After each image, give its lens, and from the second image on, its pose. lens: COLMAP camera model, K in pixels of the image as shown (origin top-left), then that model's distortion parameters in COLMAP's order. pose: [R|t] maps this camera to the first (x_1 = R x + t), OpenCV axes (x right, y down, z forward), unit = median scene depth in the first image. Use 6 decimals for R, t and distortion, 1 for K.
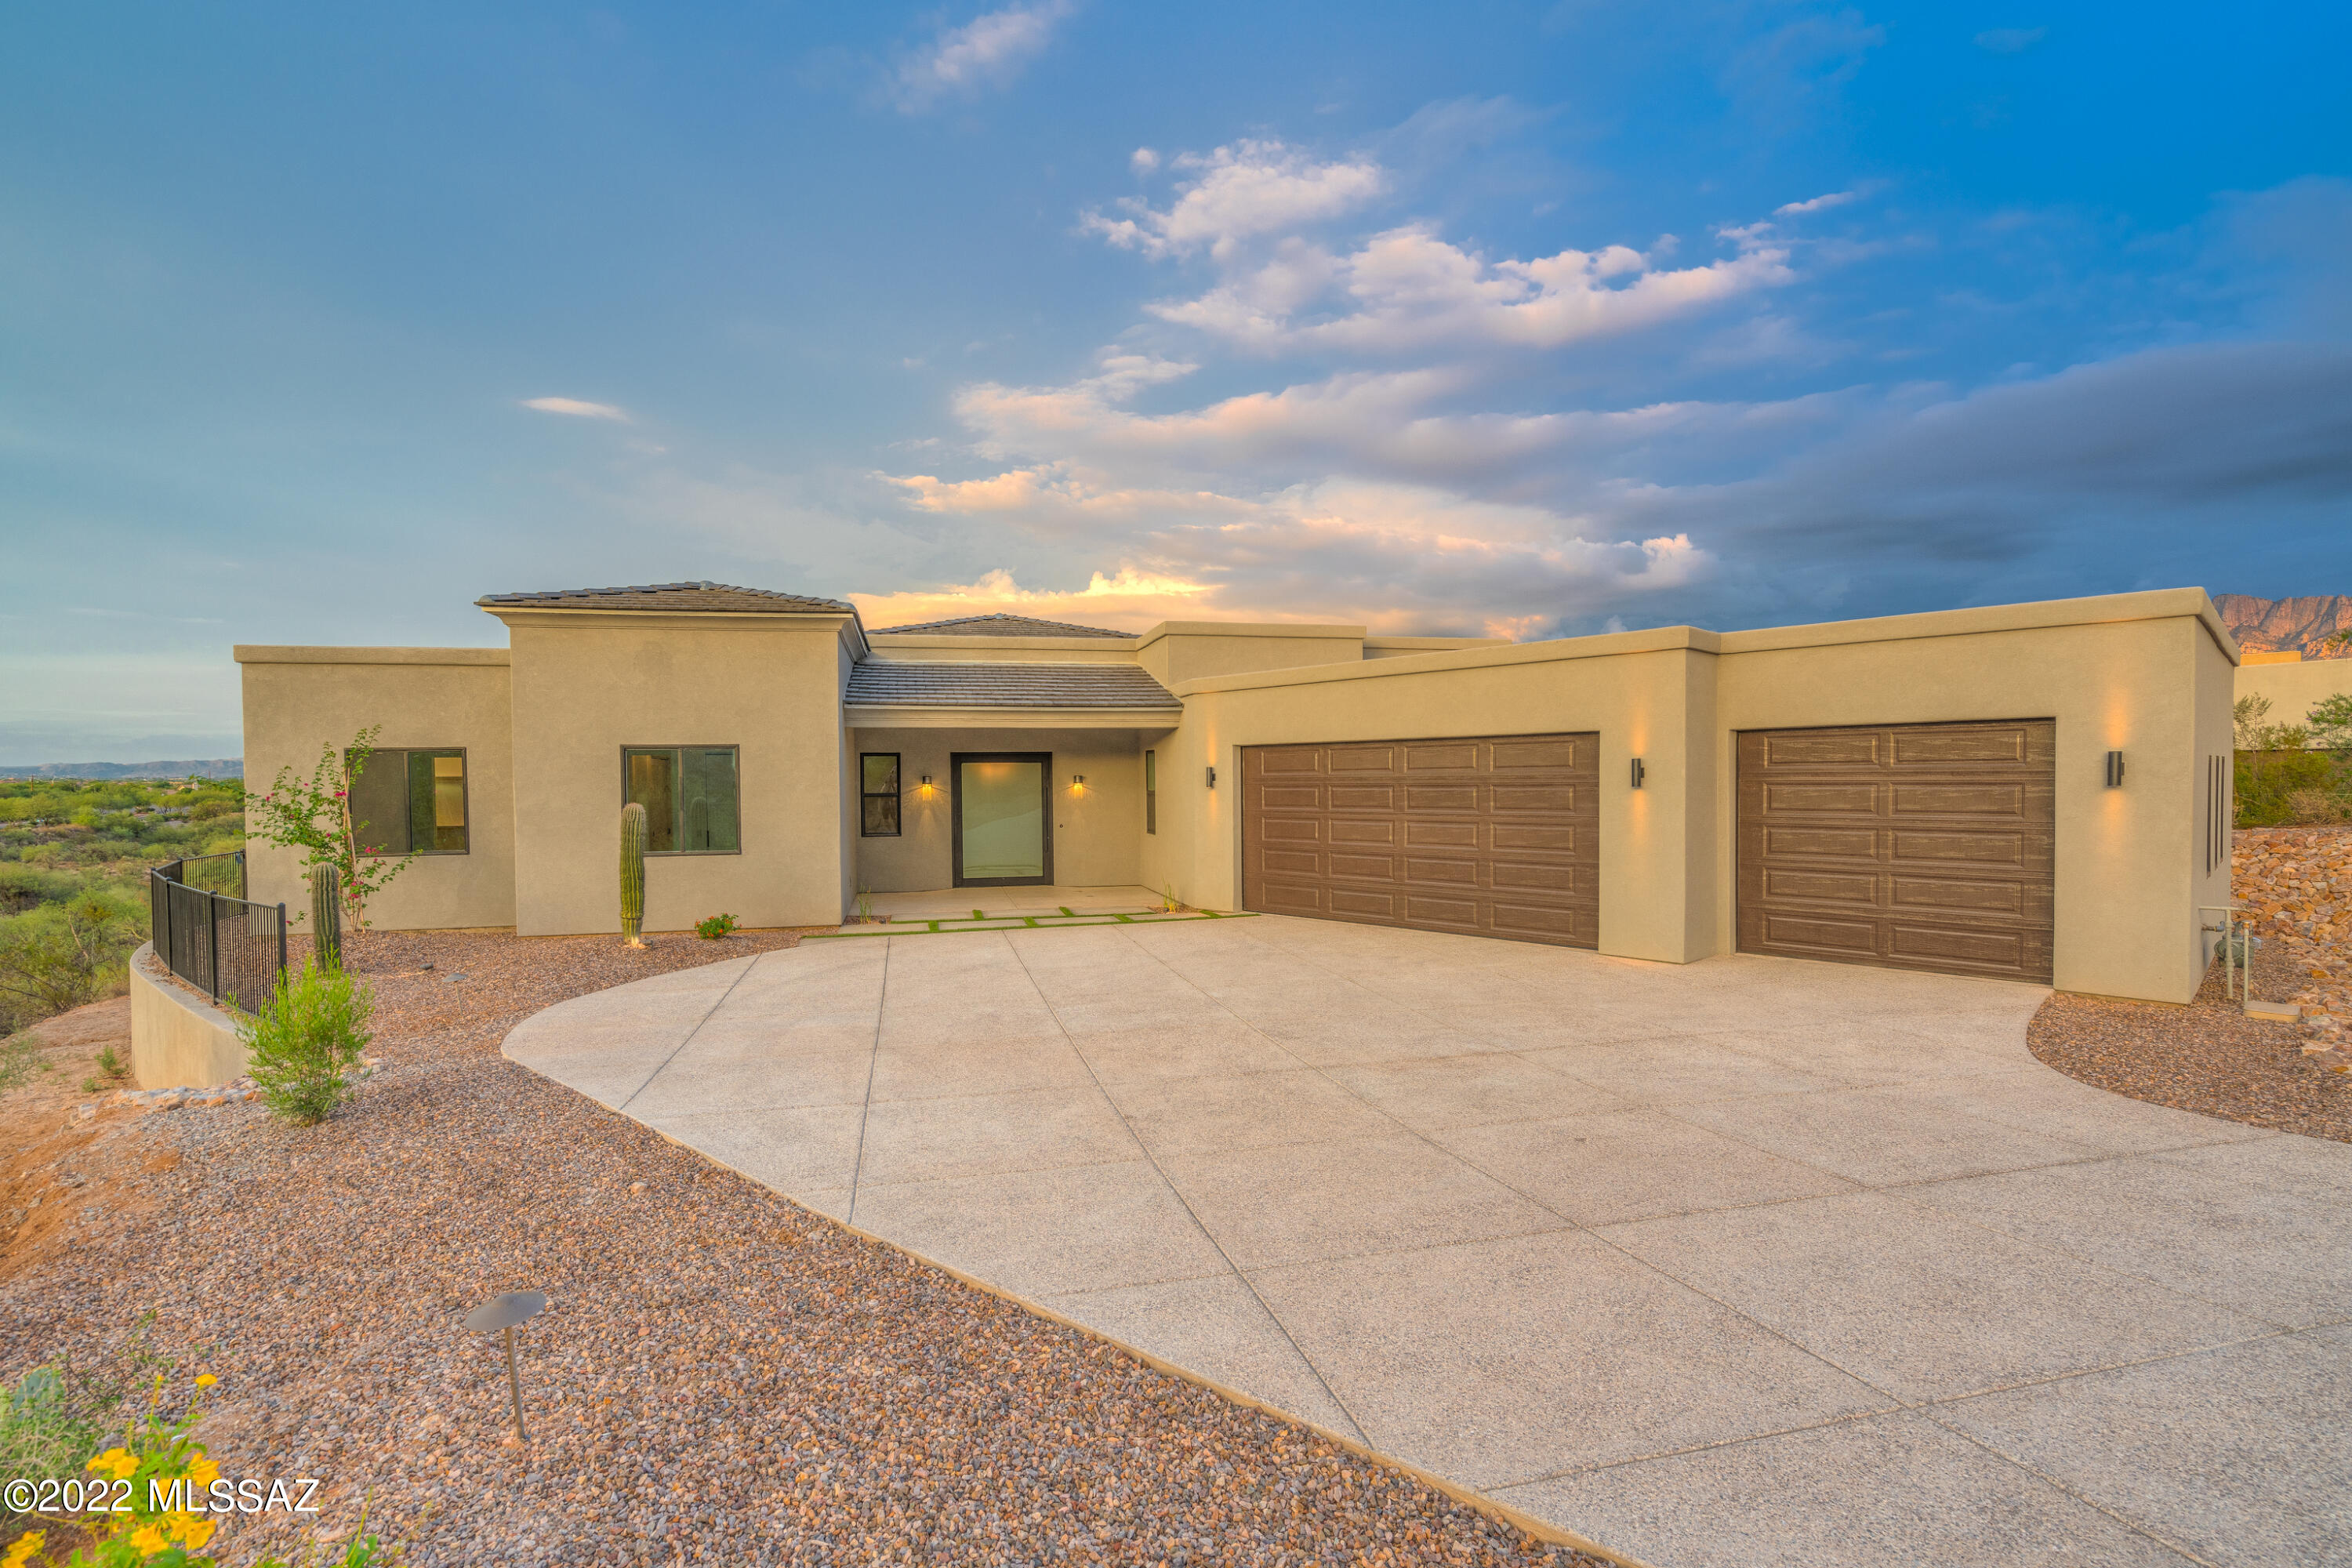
lens RADIAL K [[1096.9, 0, 1176.0], [0, 1096.9, 784.0], [0, 0, 1]] dist [-0.001119, 0.000078]
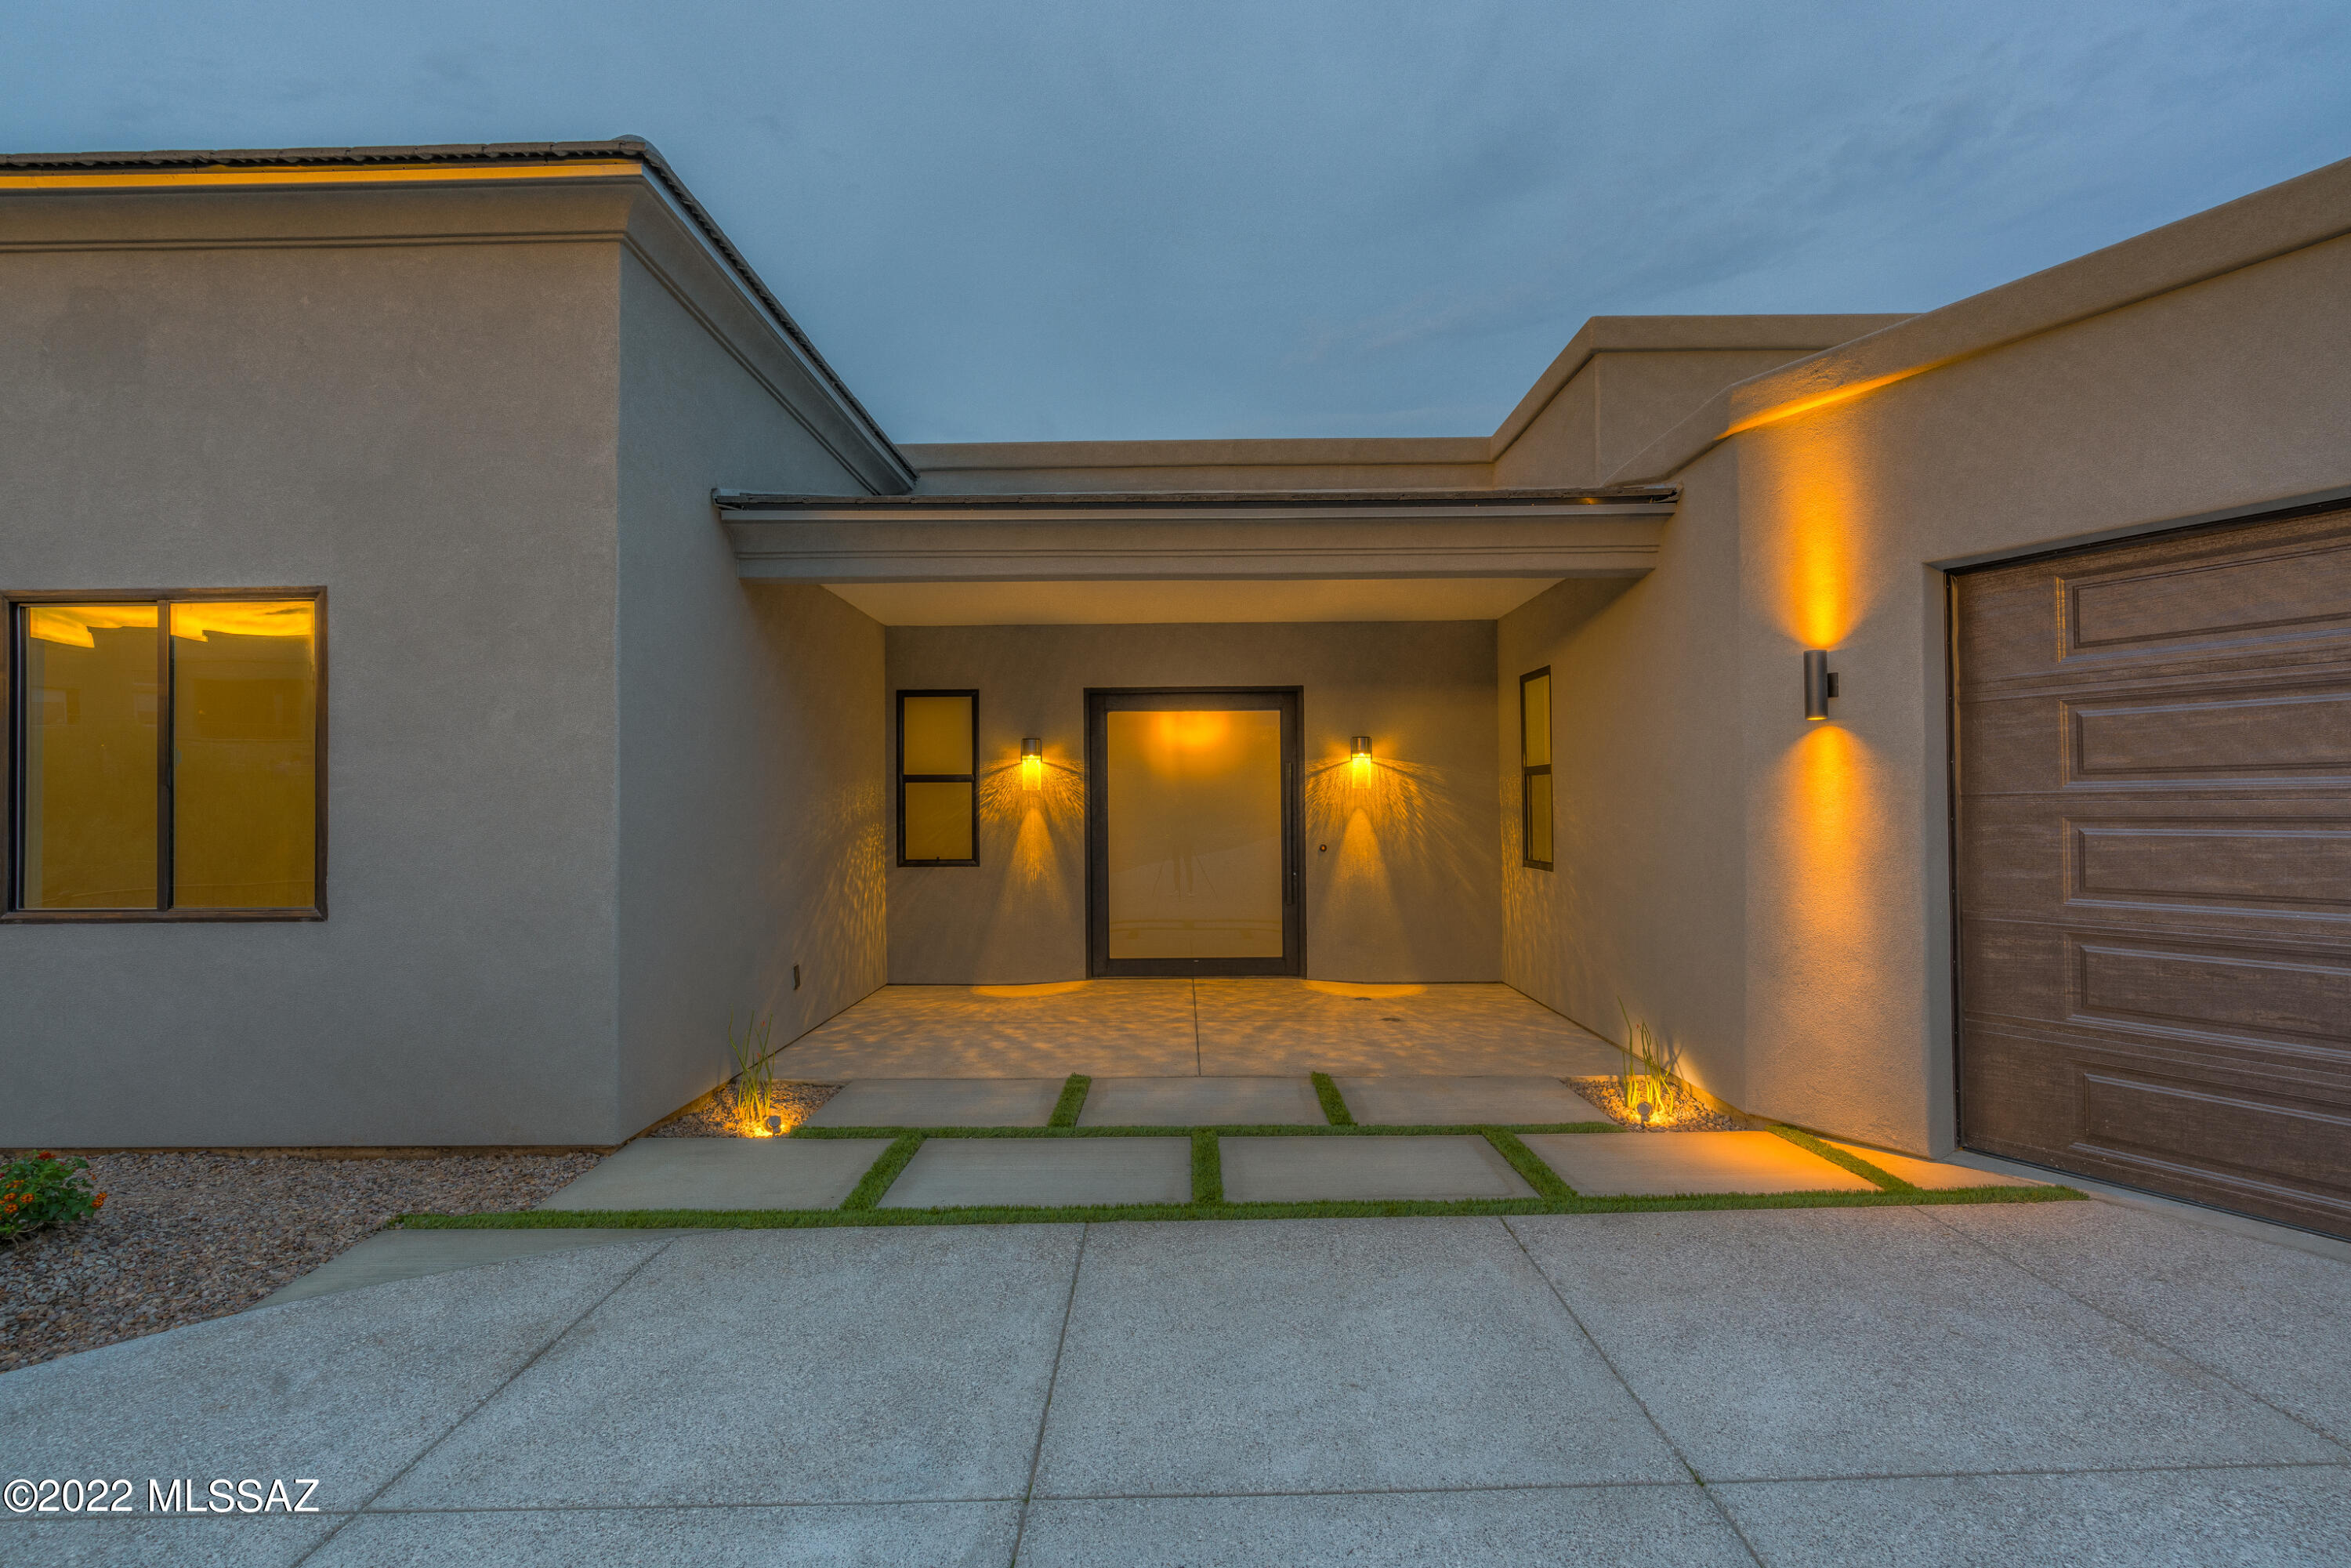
lens RADIAL K [[1036.7, 0, 1175.0], [0, 1036.7, 795.5], [0, 0, 1]] dist [-0.003607, 0.000484]
pose [[0.967879, 0.002099, -0.251406, -0.057203], [-0.005866, 0.999881, -0.014236, 0.023392], [0.251346, 0.015253, 0.967777, 0.593706]]
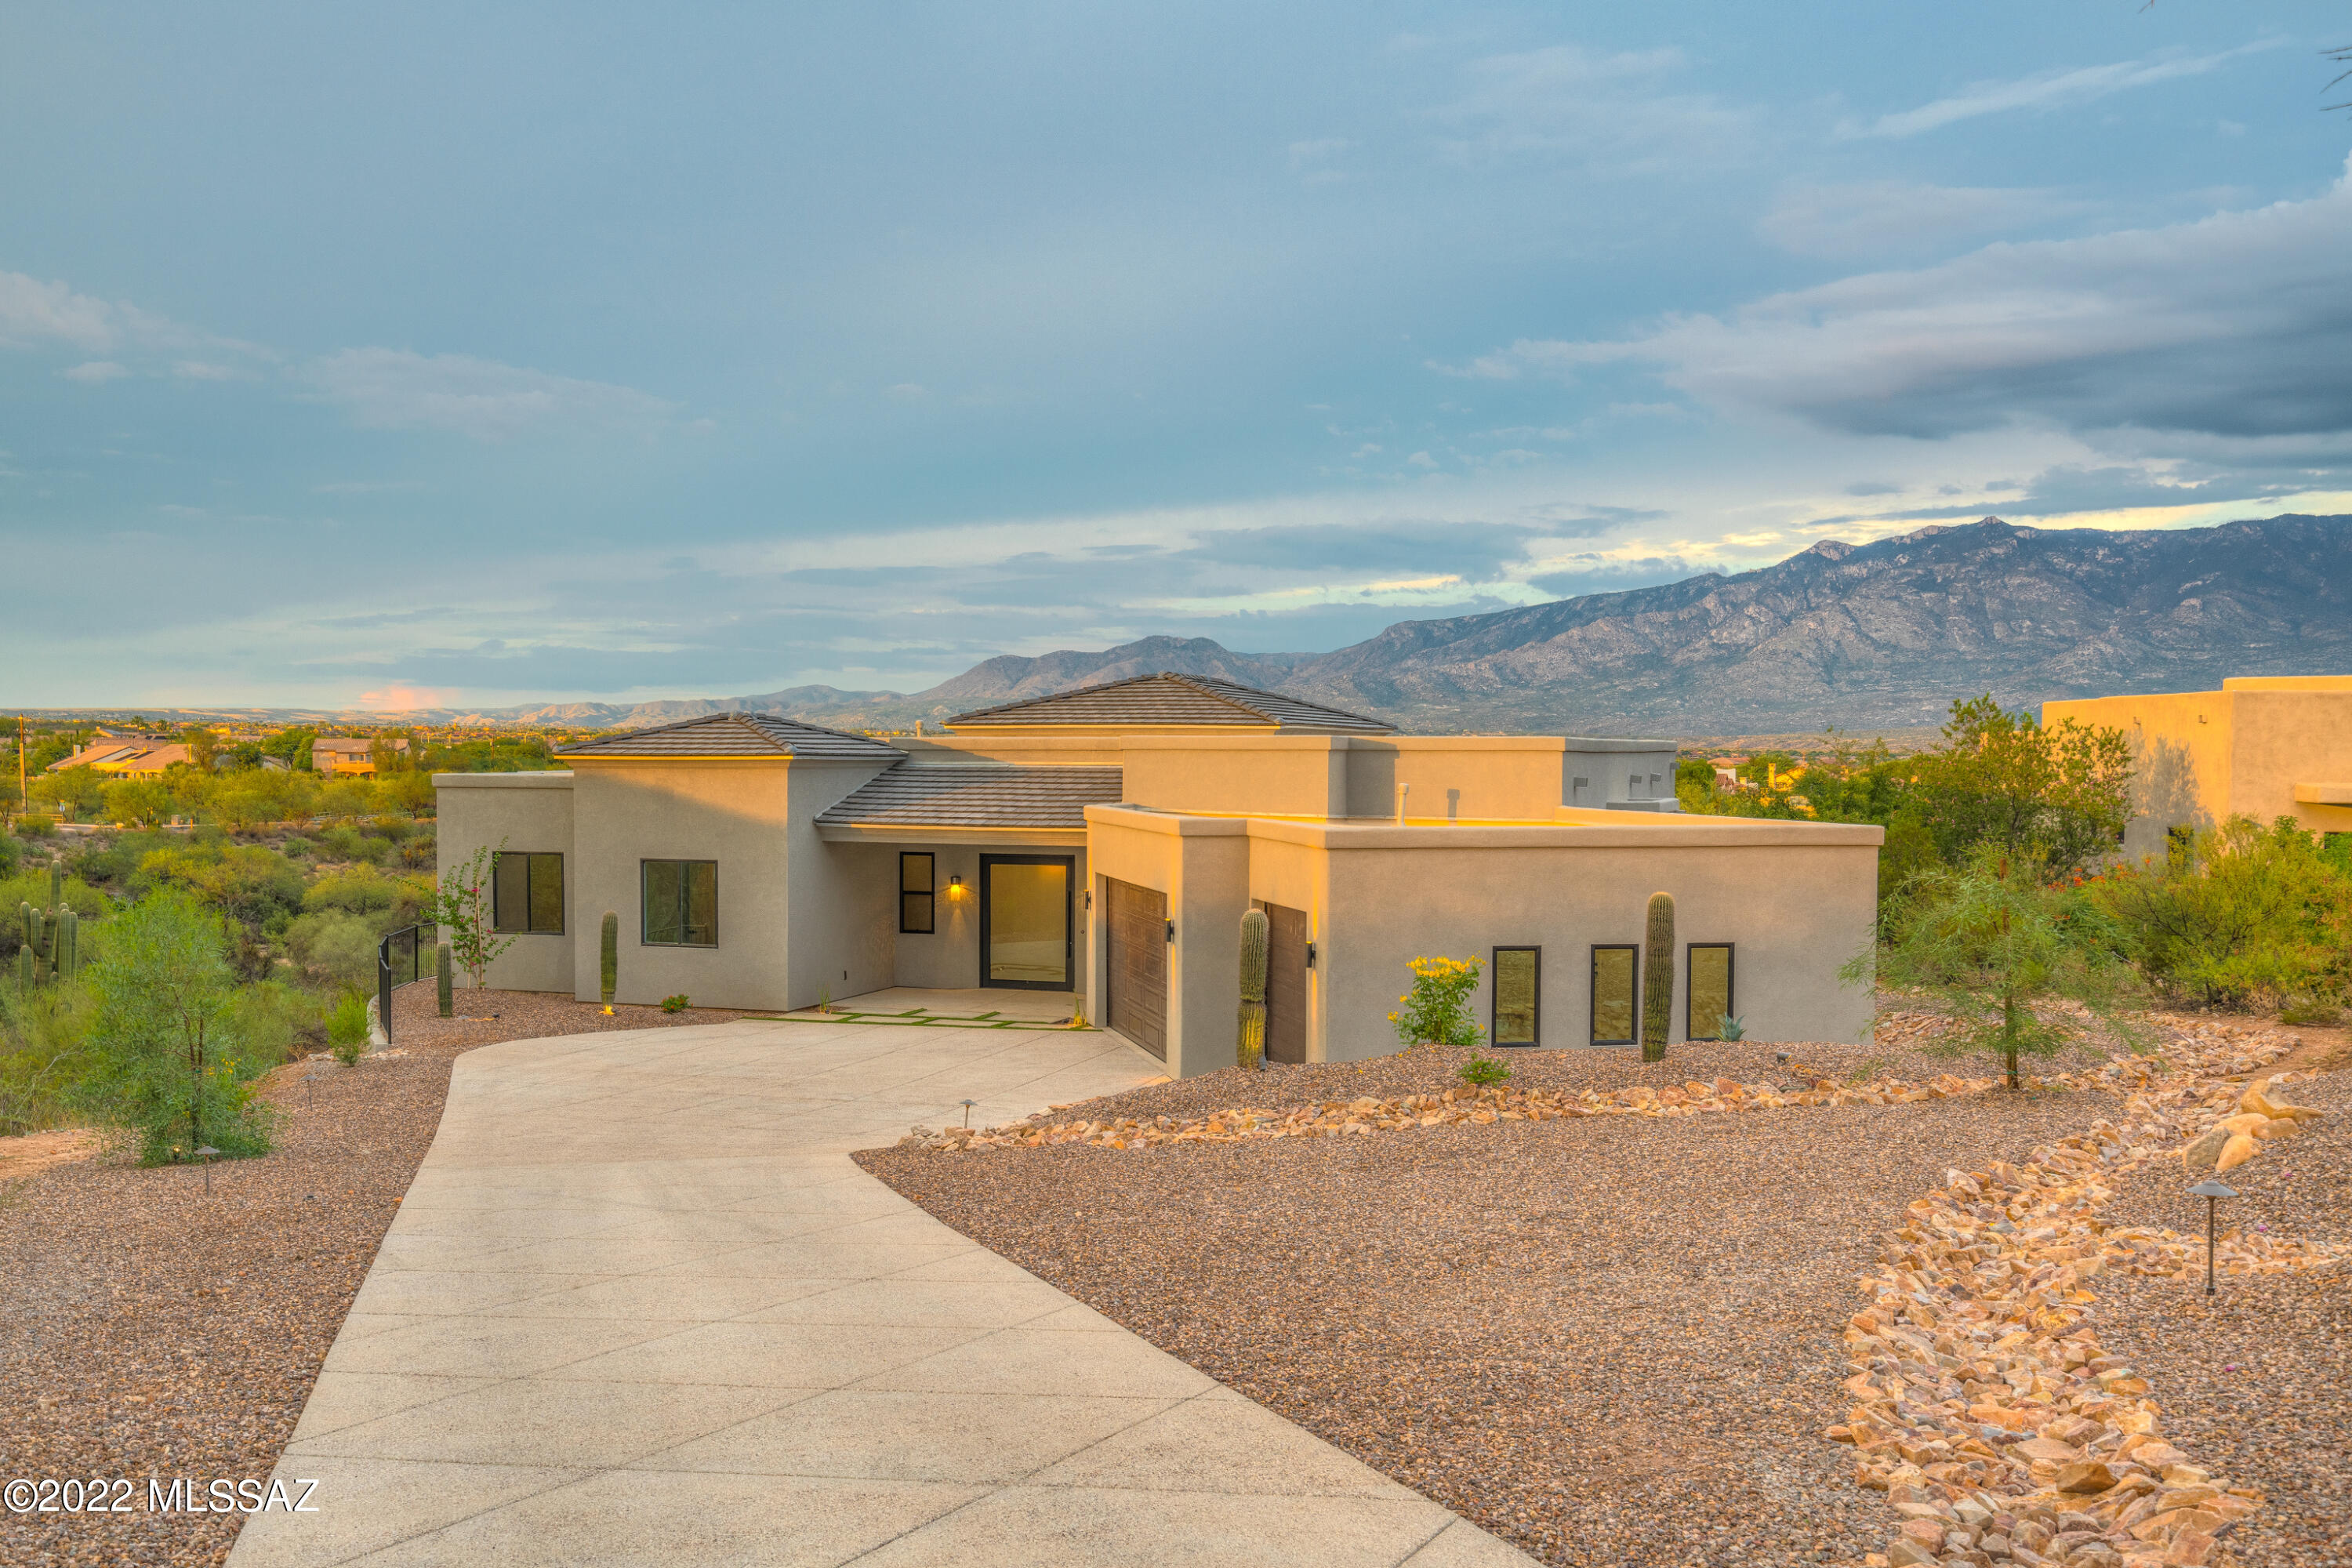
lens RADIAL K [[2305.2, 0, 1176.0], [0, 2305.2, 784.0], [0, 0, 1]] dist [0.045096, 0.000354]
pose [[0.839374, 0.020720, -0.543160, 1.125699], [-0.015498, 0.999779, 0.014189, -0.128244], [0.543334, -0.003492, 0.839509, -0.703591]]
